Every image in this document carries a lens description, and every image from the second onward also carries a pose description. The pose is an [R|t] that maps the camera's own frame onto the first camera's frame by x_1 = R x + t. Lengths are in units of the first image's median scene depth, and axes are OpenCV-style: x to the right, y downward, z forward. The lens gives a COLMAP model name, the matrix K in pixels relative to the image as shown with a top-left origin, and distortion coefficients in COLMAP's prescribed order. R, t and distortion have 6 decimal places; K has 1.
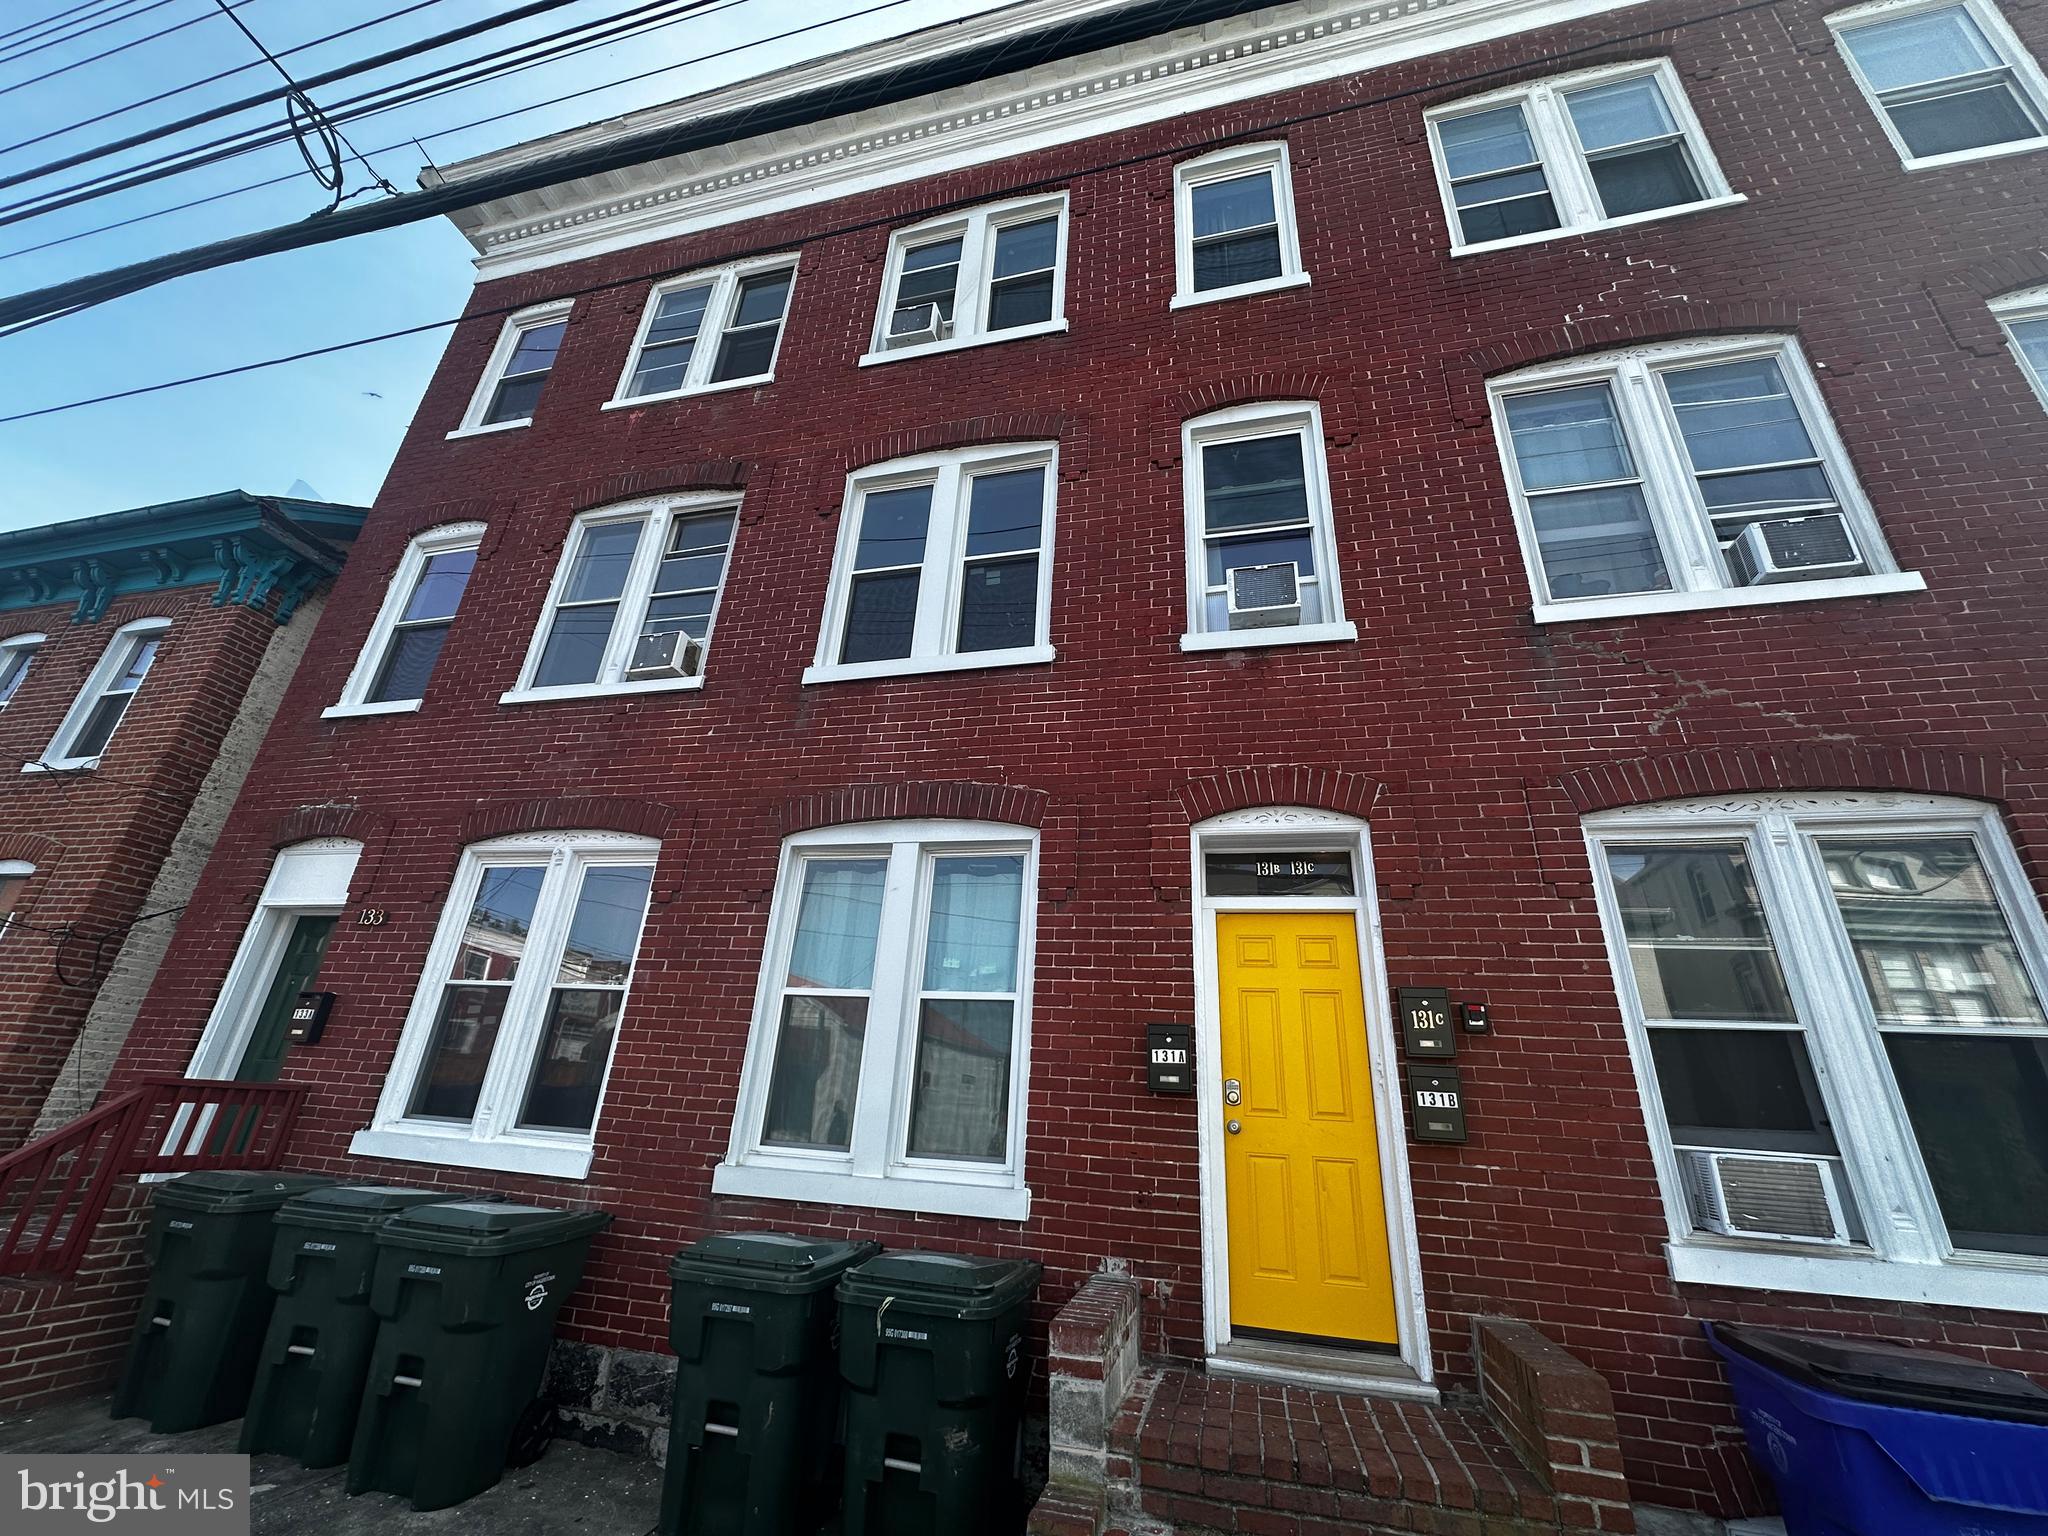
lens RADIAL K [[816.4, 0, 1026.1], [0, 816.4, 762.5], [0, 0, 1]] dist [-0.004465, 0.001087]
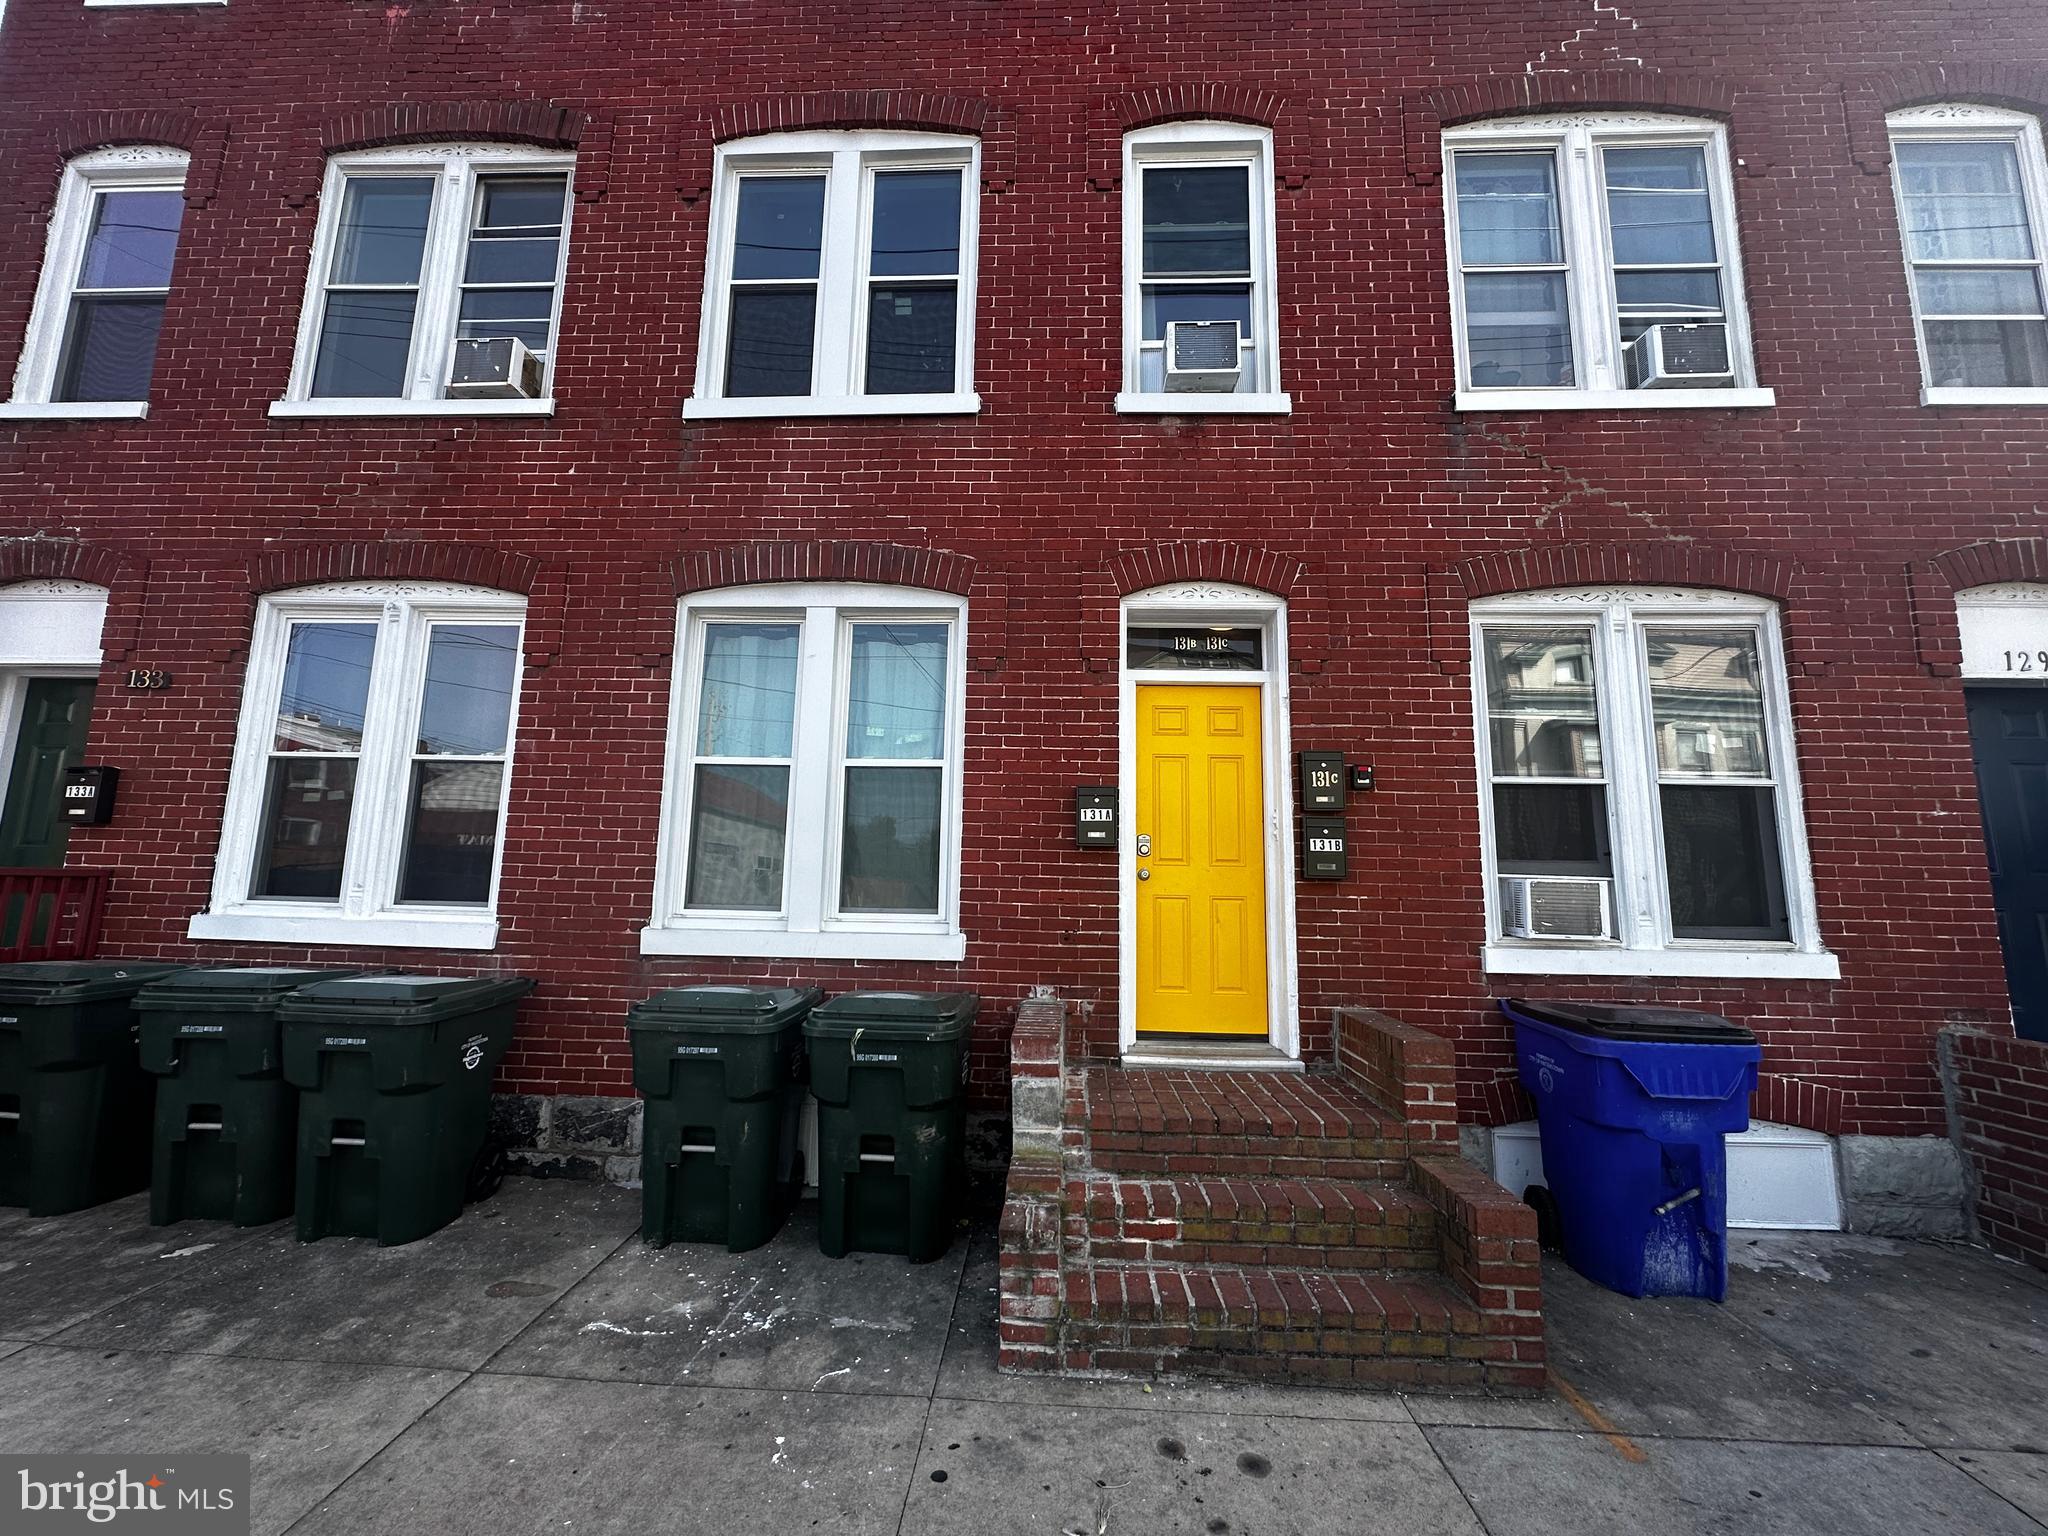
lens RADIAL K [[816.4, 0, 1021.7], [0, 816.4, 764.6], [0, 0, 1]] dist [-0.004465, 0.001087]
pose [[0.978525, -0.006647, 0.206019, -0.123179], [-0.047831, 0.964877, 0.258311, 0.020683], [-0.200500, -0.262618, 0.943839, 0.020328]]
